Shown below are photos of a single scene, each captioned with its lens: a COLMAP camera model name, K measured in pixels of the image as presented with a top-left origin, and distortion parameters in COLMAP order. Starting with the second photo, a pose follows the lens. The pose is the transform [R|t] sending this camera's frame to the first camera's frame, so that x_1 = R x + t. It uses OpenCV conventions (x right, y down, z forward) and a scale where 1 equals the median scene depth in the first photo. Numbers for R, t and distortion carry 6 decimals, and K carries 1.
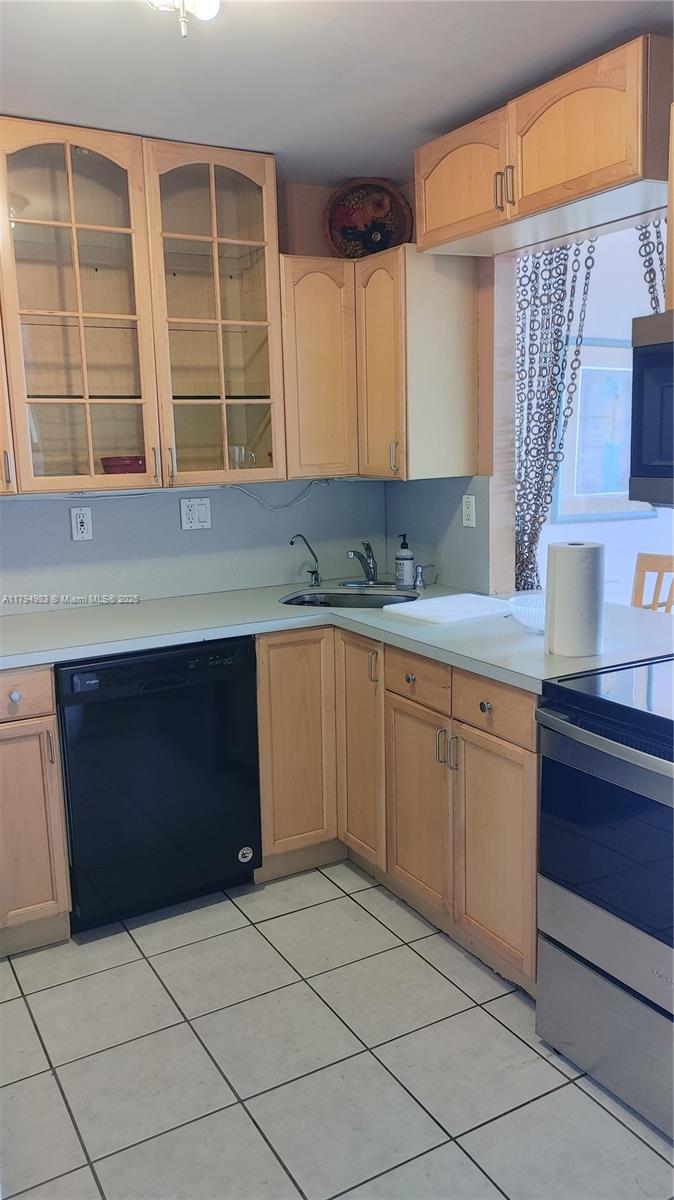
lens RADIAL K [[923.1, 0, 337.0], [0, 923.1, 600.0], [0, 0, 1]] dist [0.054781, -0.063352]
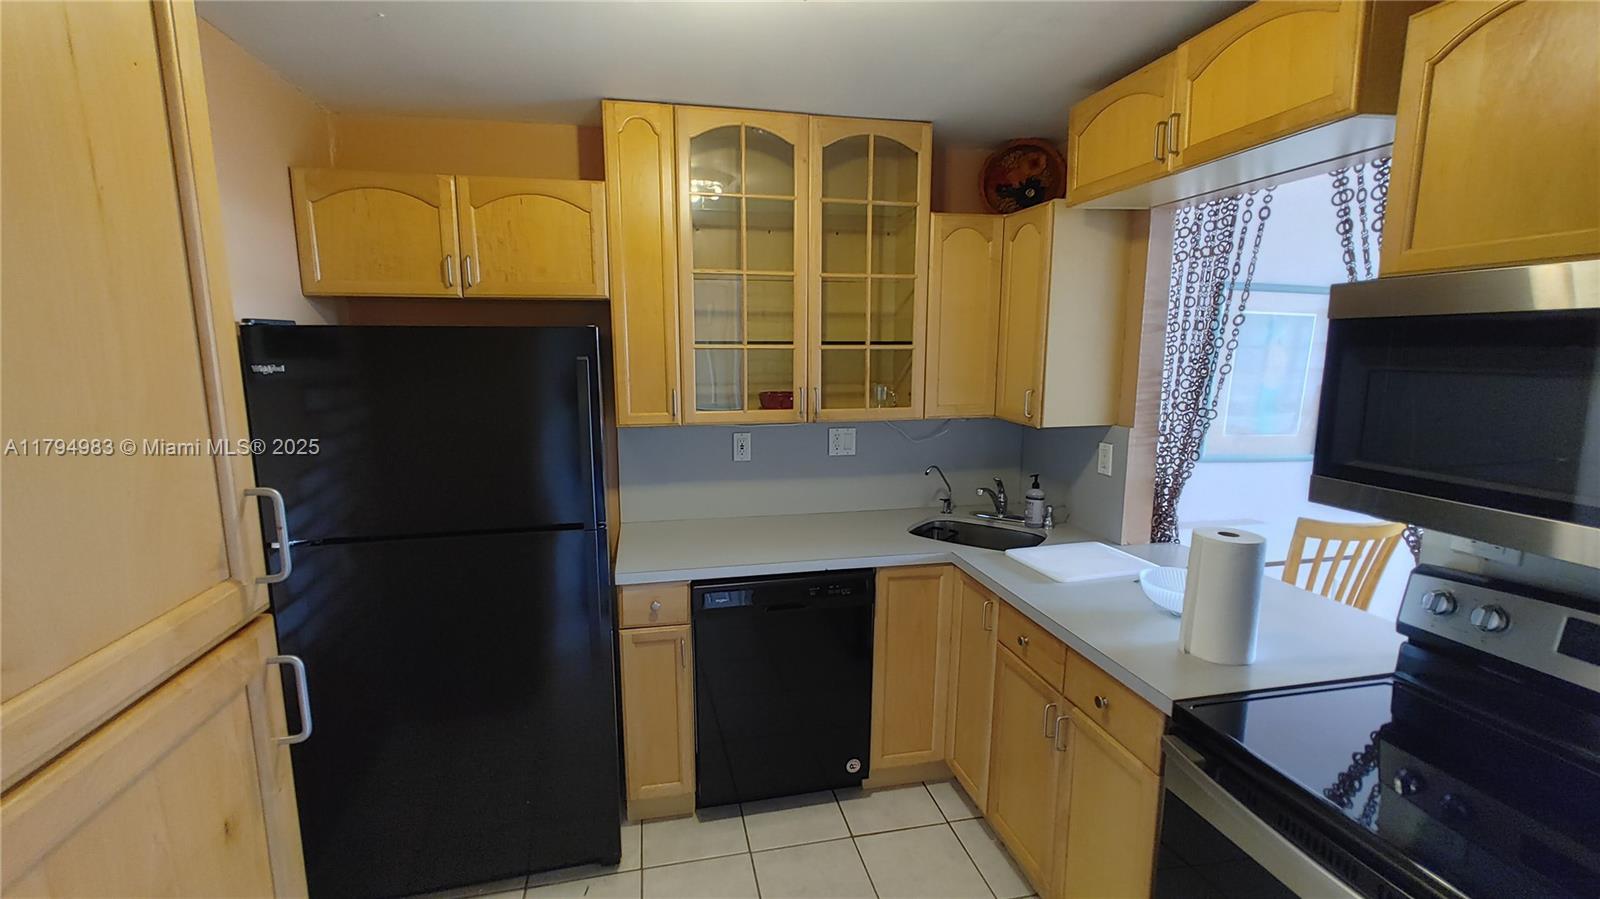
lens RADIAL K [[681.3, 0, 786.7], [0, 681.3, 451.2], [0, 0, 1]] dist [0.000545, 0.000648]
pose [[0.950662, 0.074300, -0.301201, 0.038172], [-0.078424, 0.996919, -0.001604, -0.081622], [0.300153, 0.025147, 0.953559, 0.201163]]
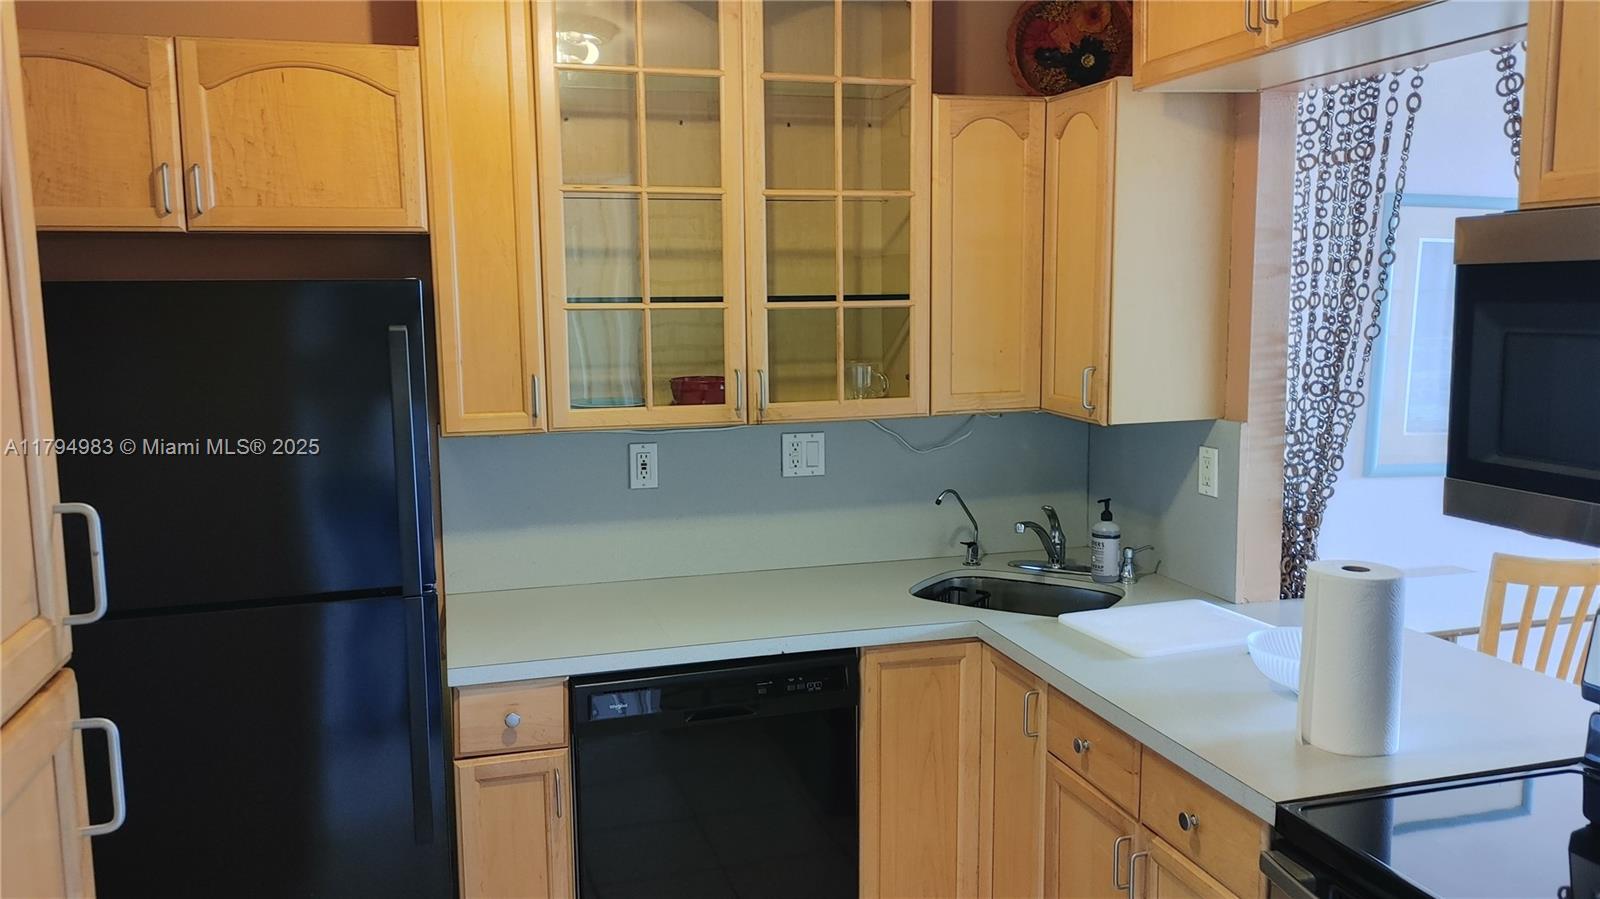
lens RADIAL K [[1230.8, 0, 800.0], [0, 1230.8, 449.5], [0, 0, 1]] dist [0.054781, -0.063352]
pose [[0.972023, 0.046569, -0.230221, 0.067017], [-0.056055, 0.997820, -0.034833, -0.069863], [0.228097, 0.046764, 0.972515, 0.089535]]
